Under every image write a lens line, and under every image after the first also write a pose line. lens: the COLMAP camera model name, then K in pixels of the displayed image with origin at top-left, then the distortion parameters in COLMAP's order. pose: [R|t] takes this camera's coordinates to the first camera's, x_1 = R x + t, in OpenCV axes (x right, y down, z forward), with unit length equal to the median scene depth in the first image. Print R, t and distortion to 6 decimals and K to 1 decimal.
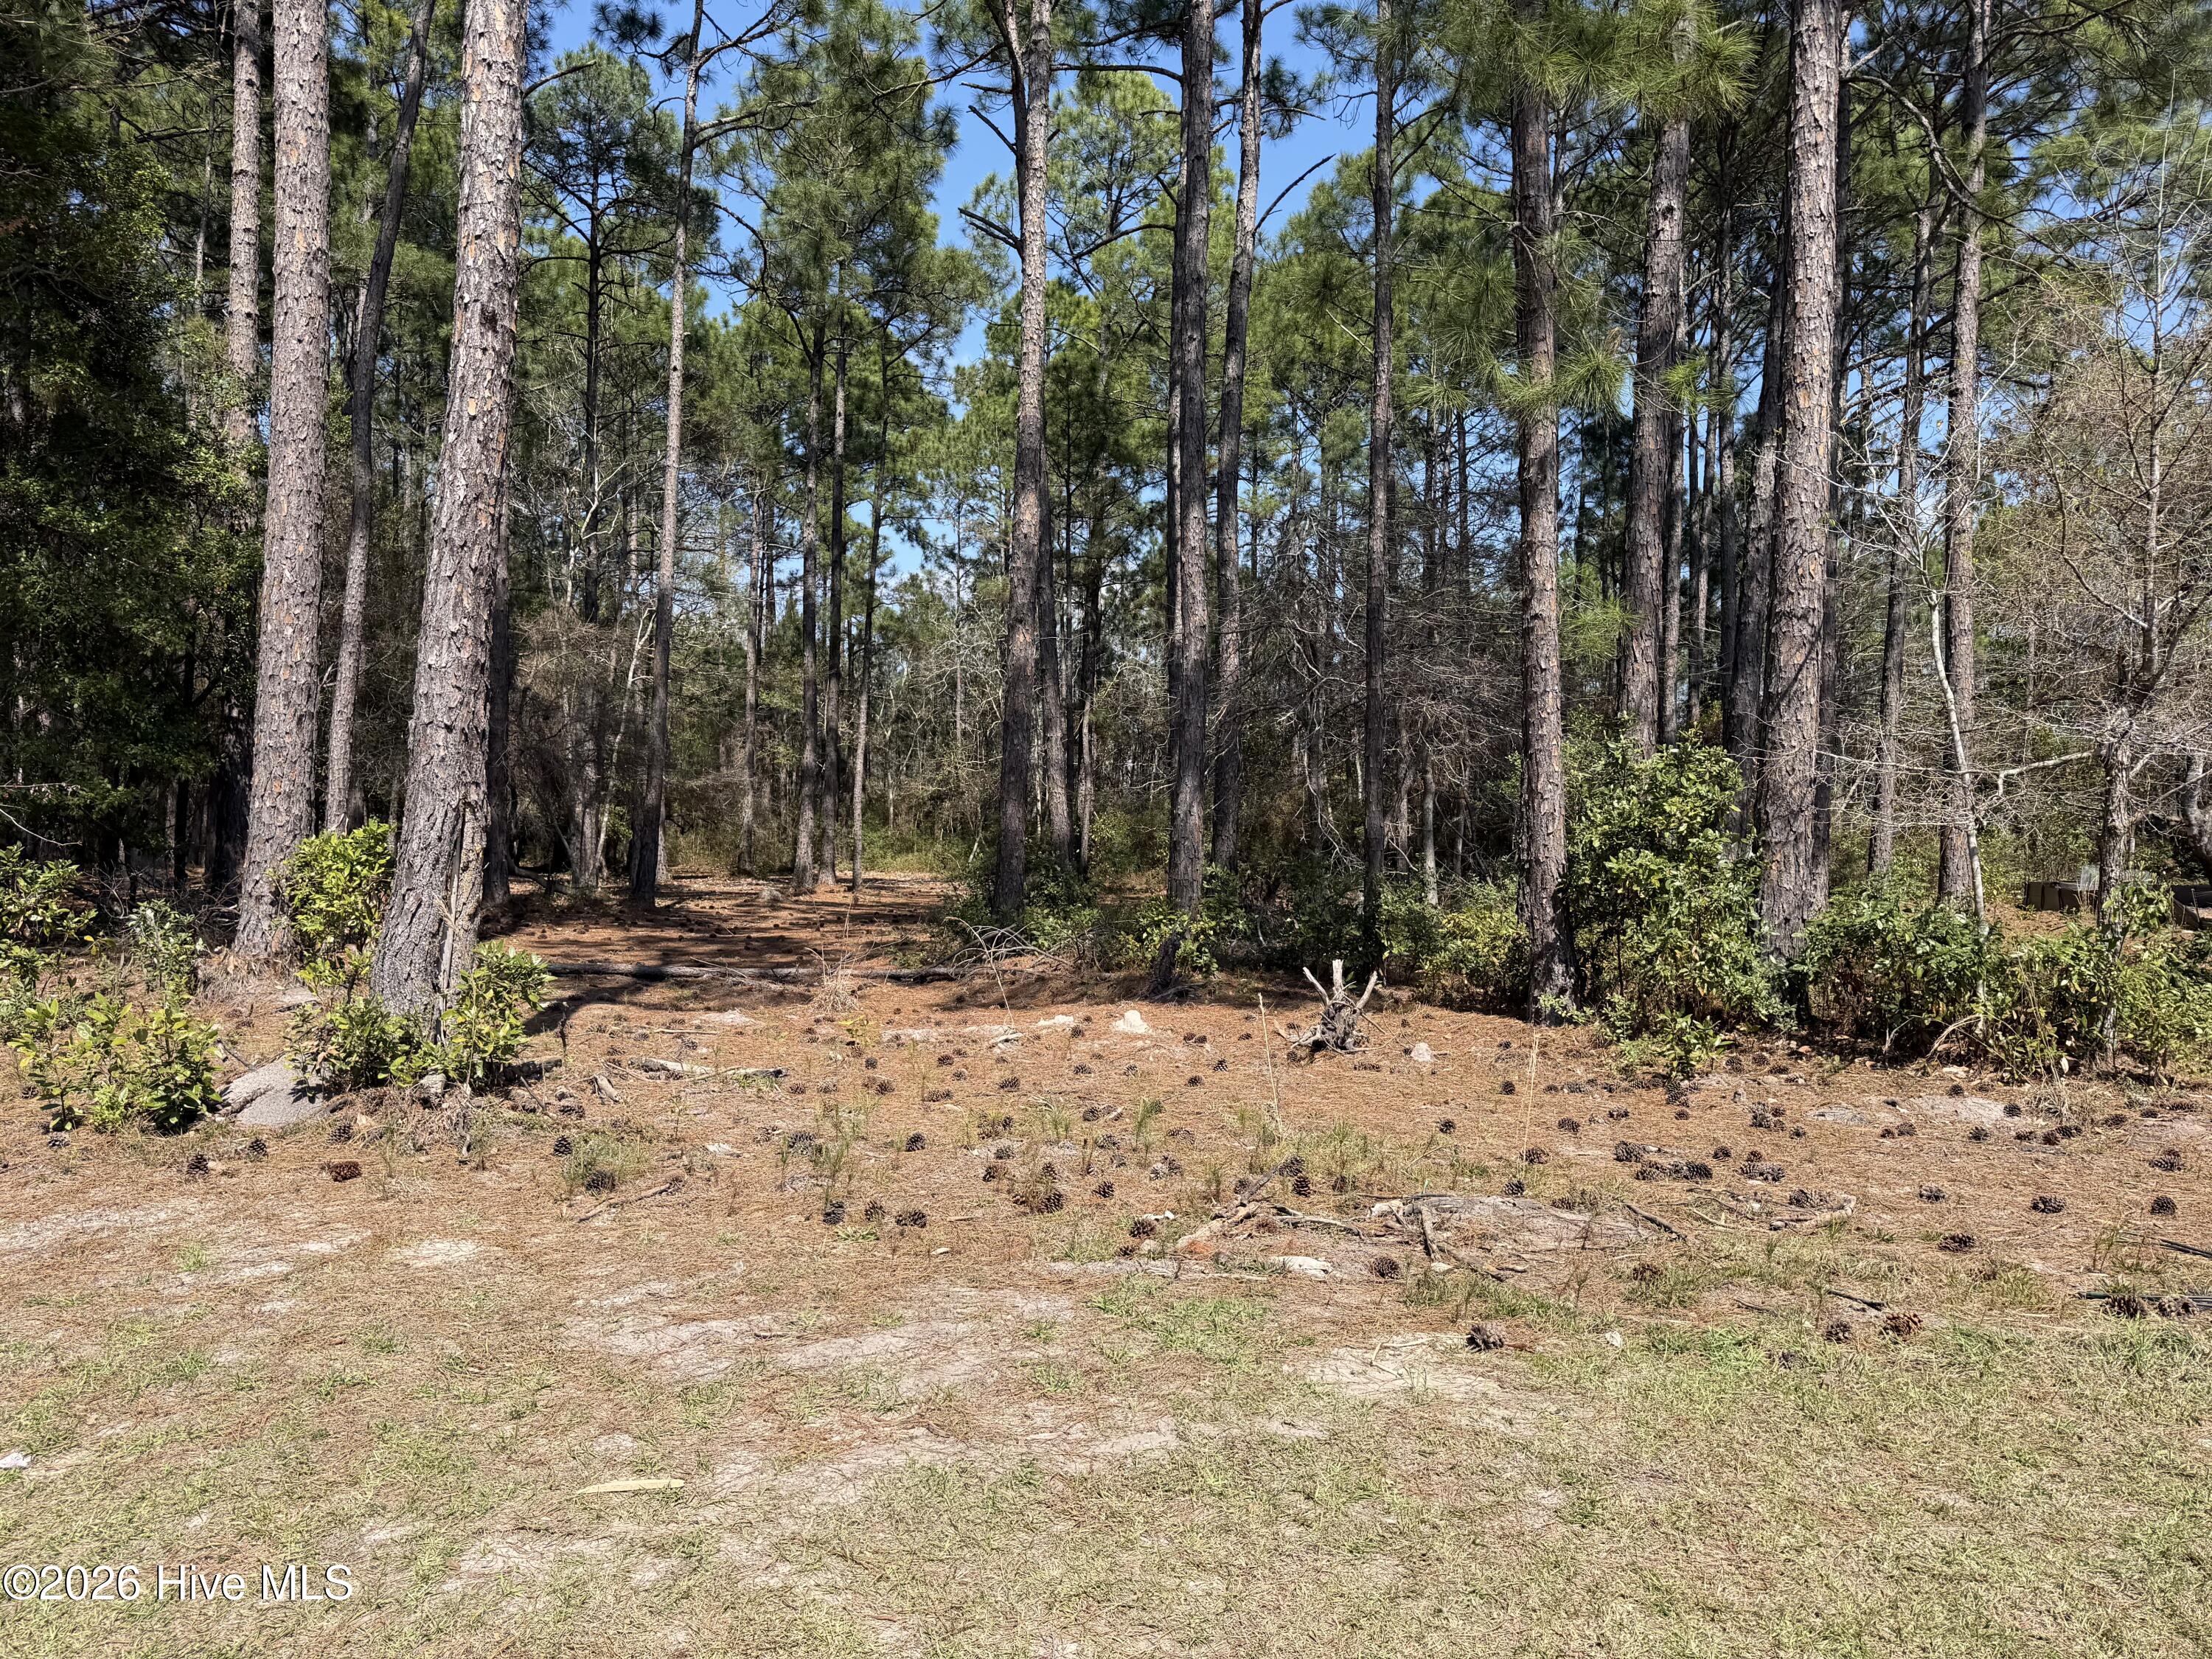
lens RADIAL K [[1551.7, 0, 1086.9], [0, 1551.7, 839.6], [0, 0, 1]] dist [0.036000, -0.043684]
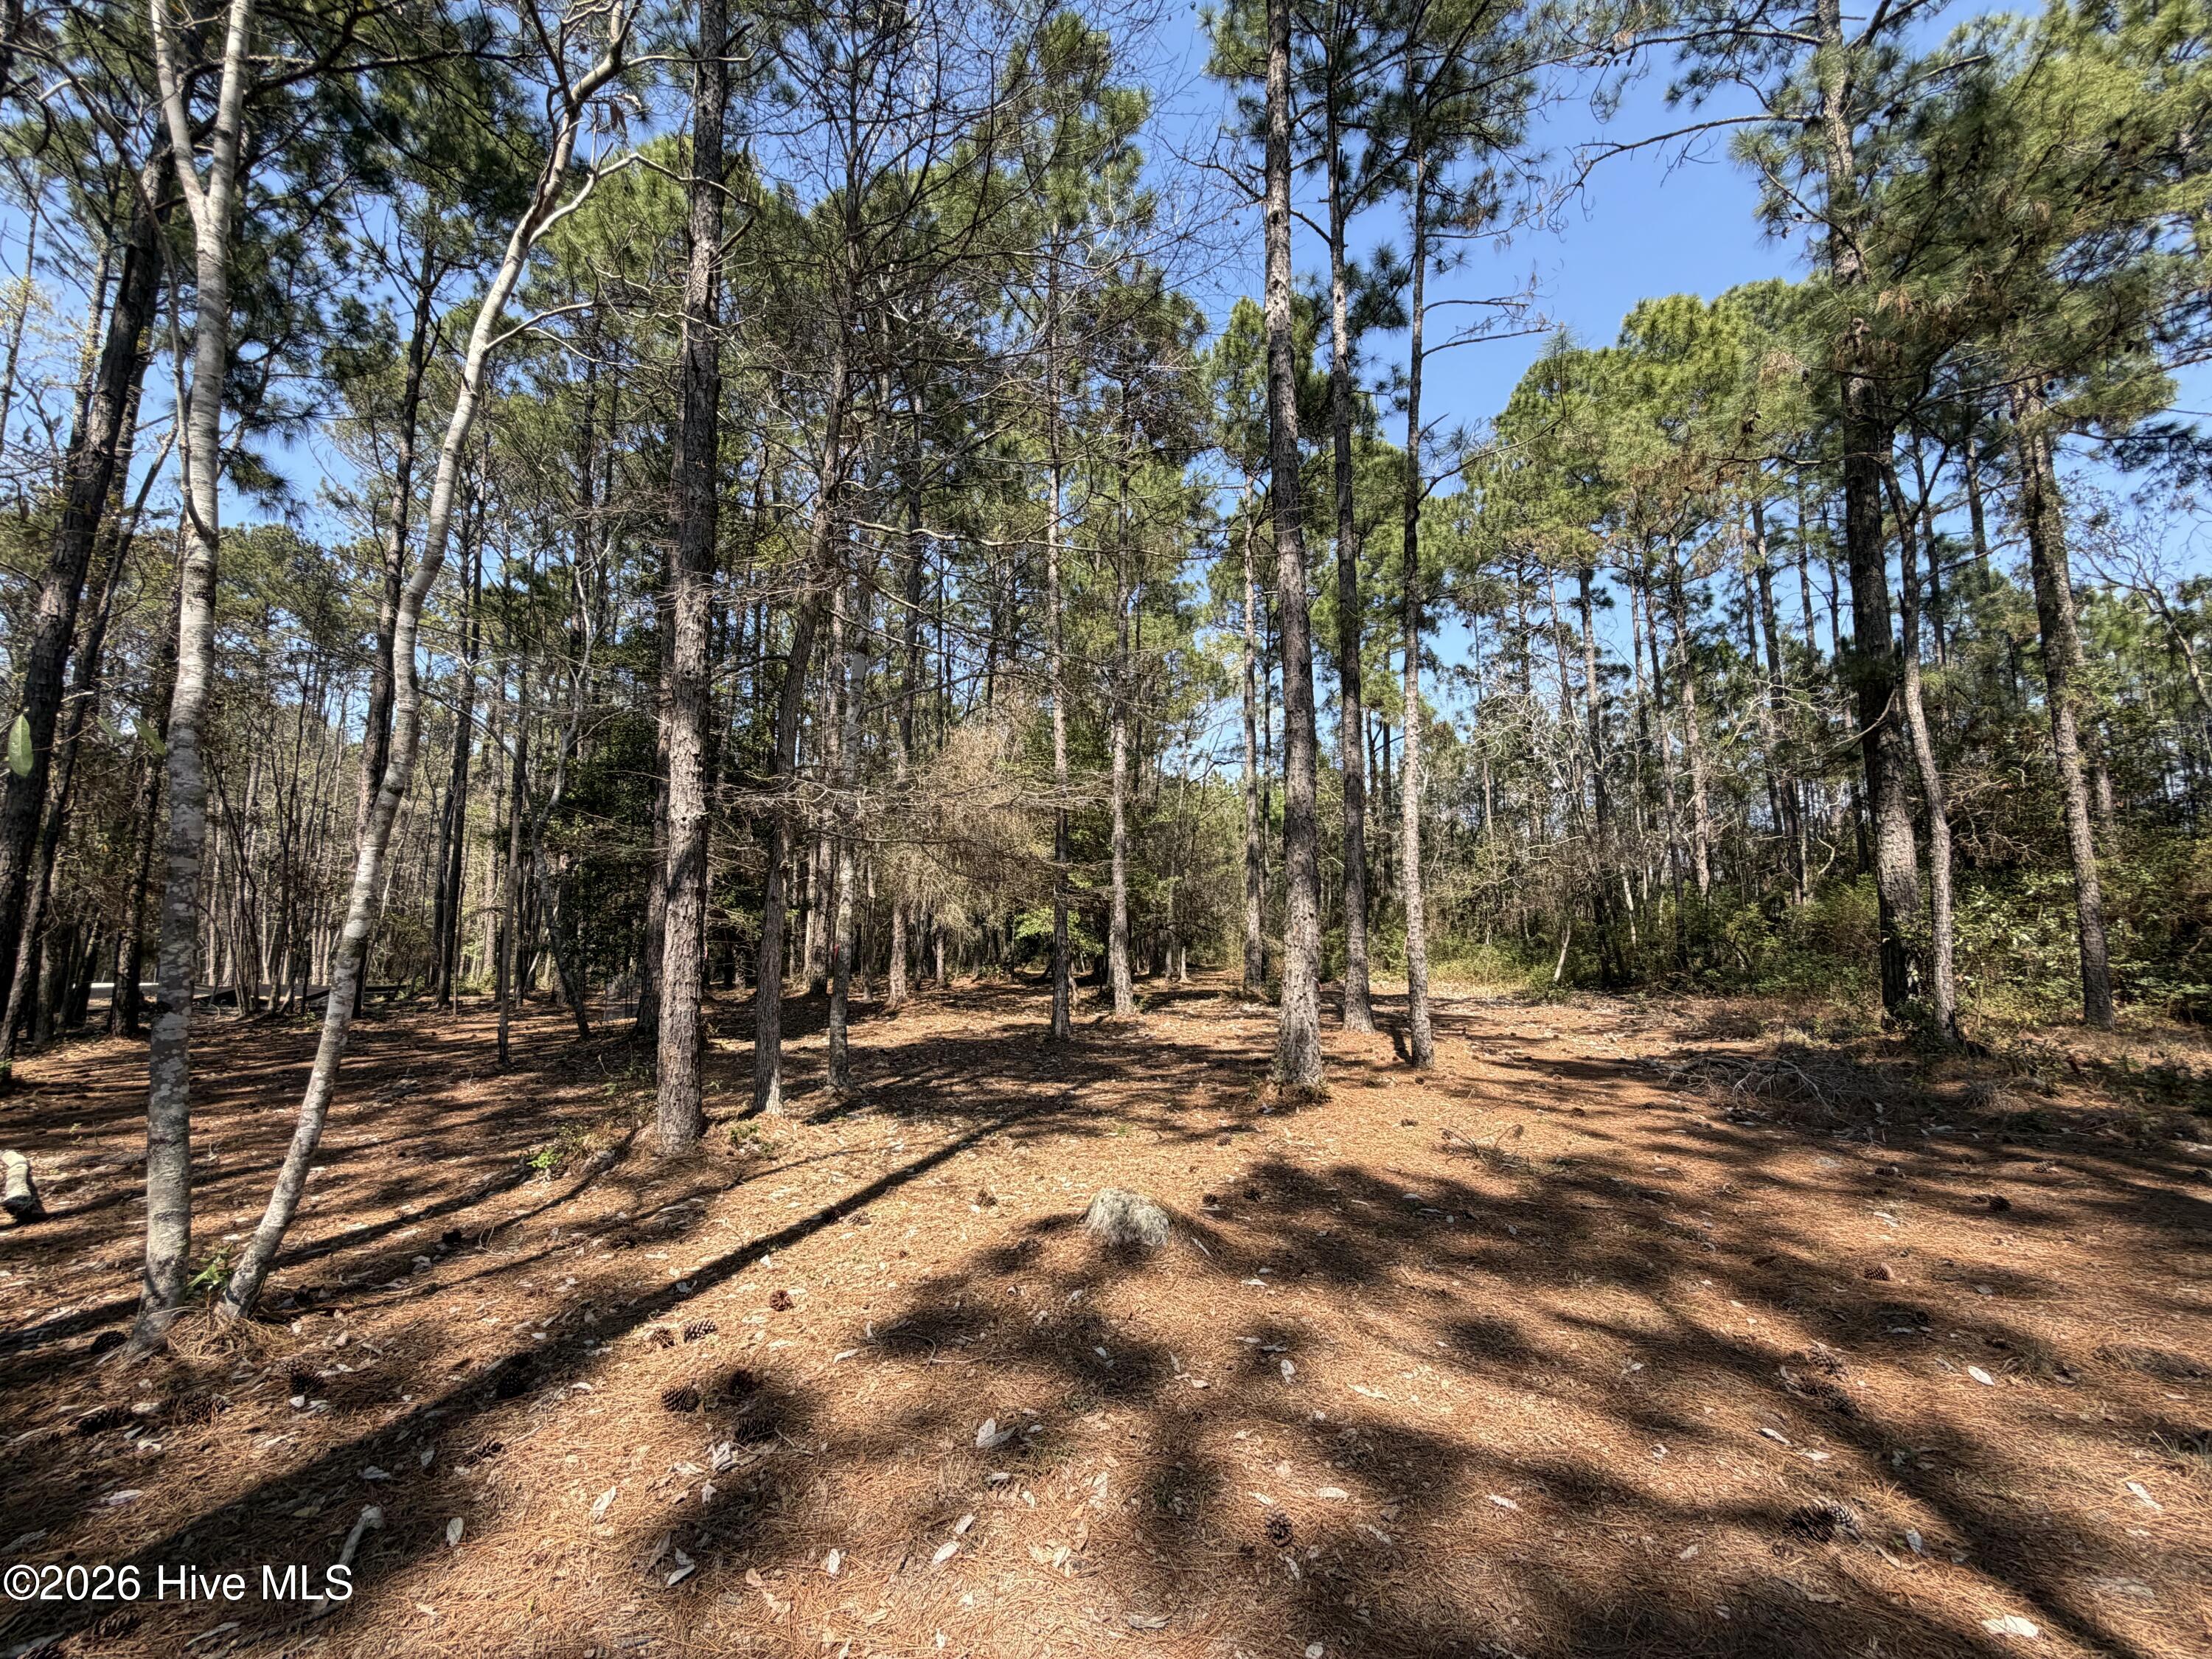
lens RADIAL K [[883.9, 0, 1098.5], [0, 883.9, 826.7], [0, 0, 1]] dist [-0.000930, 0.000489]
pose [[0.899008, -0.075934, -0.431300, -0.433914], [0.020505, 0.991071, -0.131746, -0.021085], [0.437453, 0.109596, 0.892538, 2.631630]]
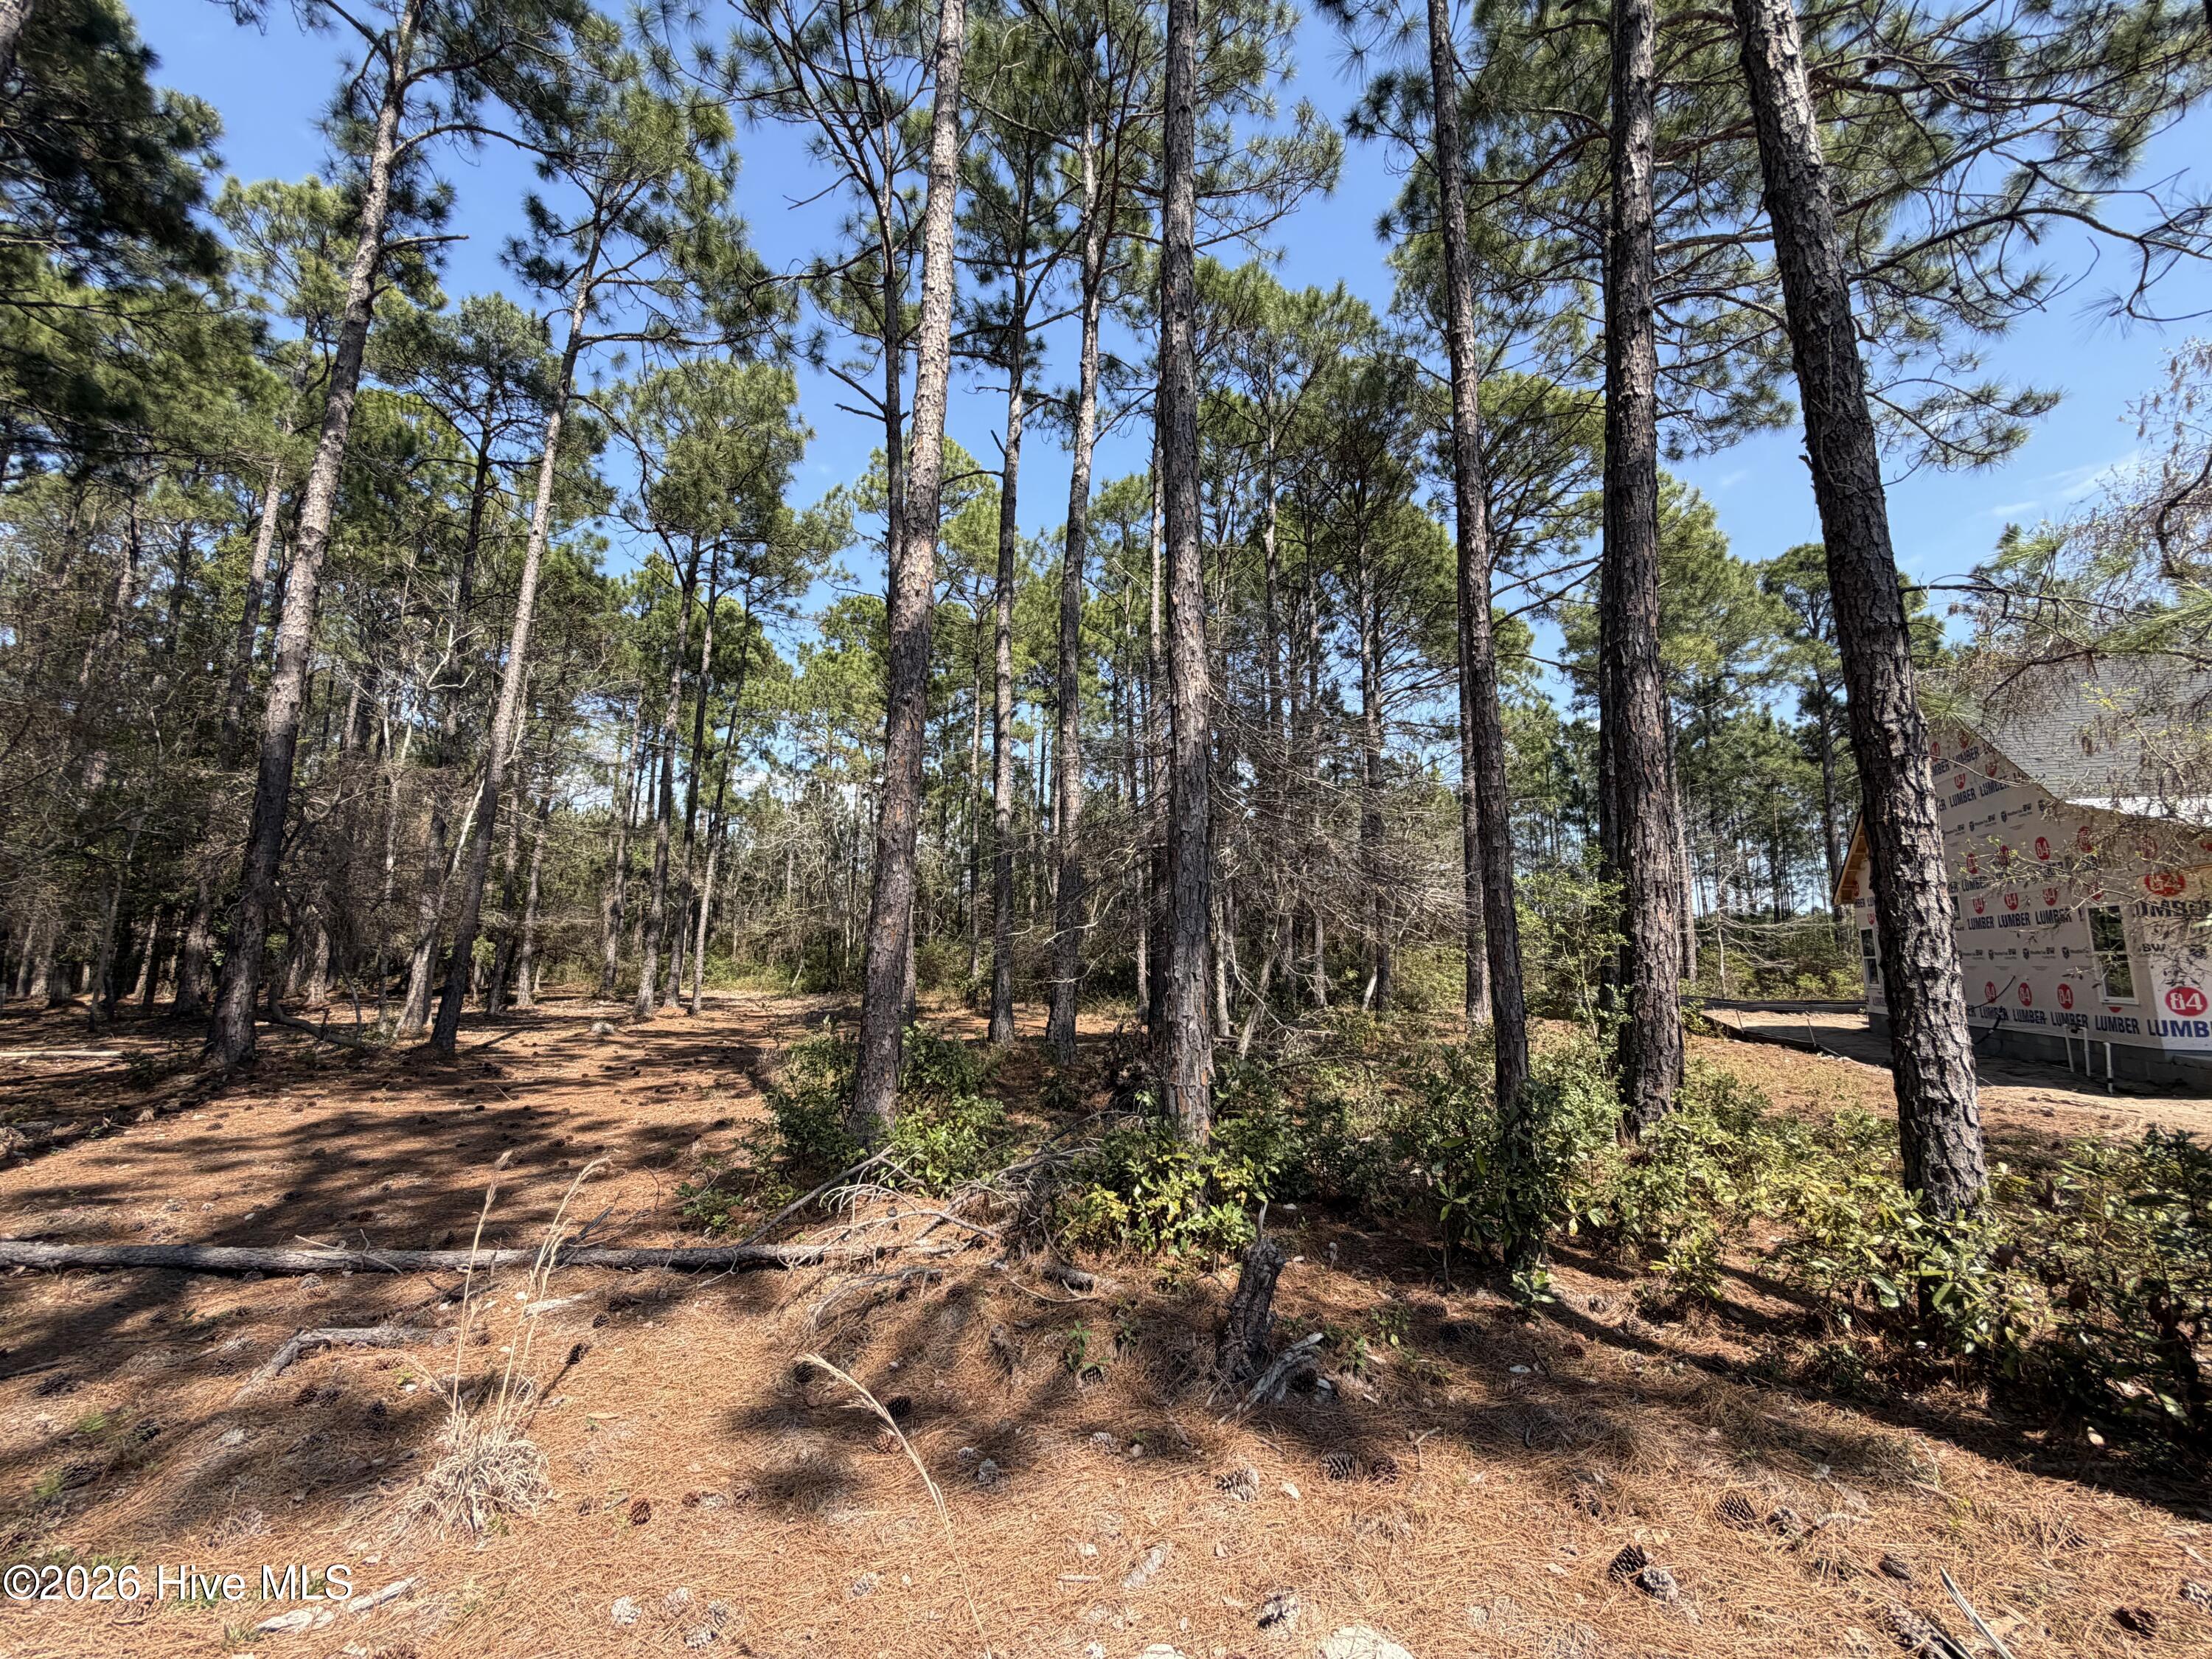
lens RADIAL K [[883.9, 0, 1100.9], [0, 883.9, 827.3], [0, 0, 1]] dist [-0.000930, 0.000489]
pose [[0.966757, 0.034834, 0.253314, -0.091734], [0.002533, 0.989324, -0.145714, -0.035713], [-0.255685, 0.141512, 0.956347, 0.913904]]
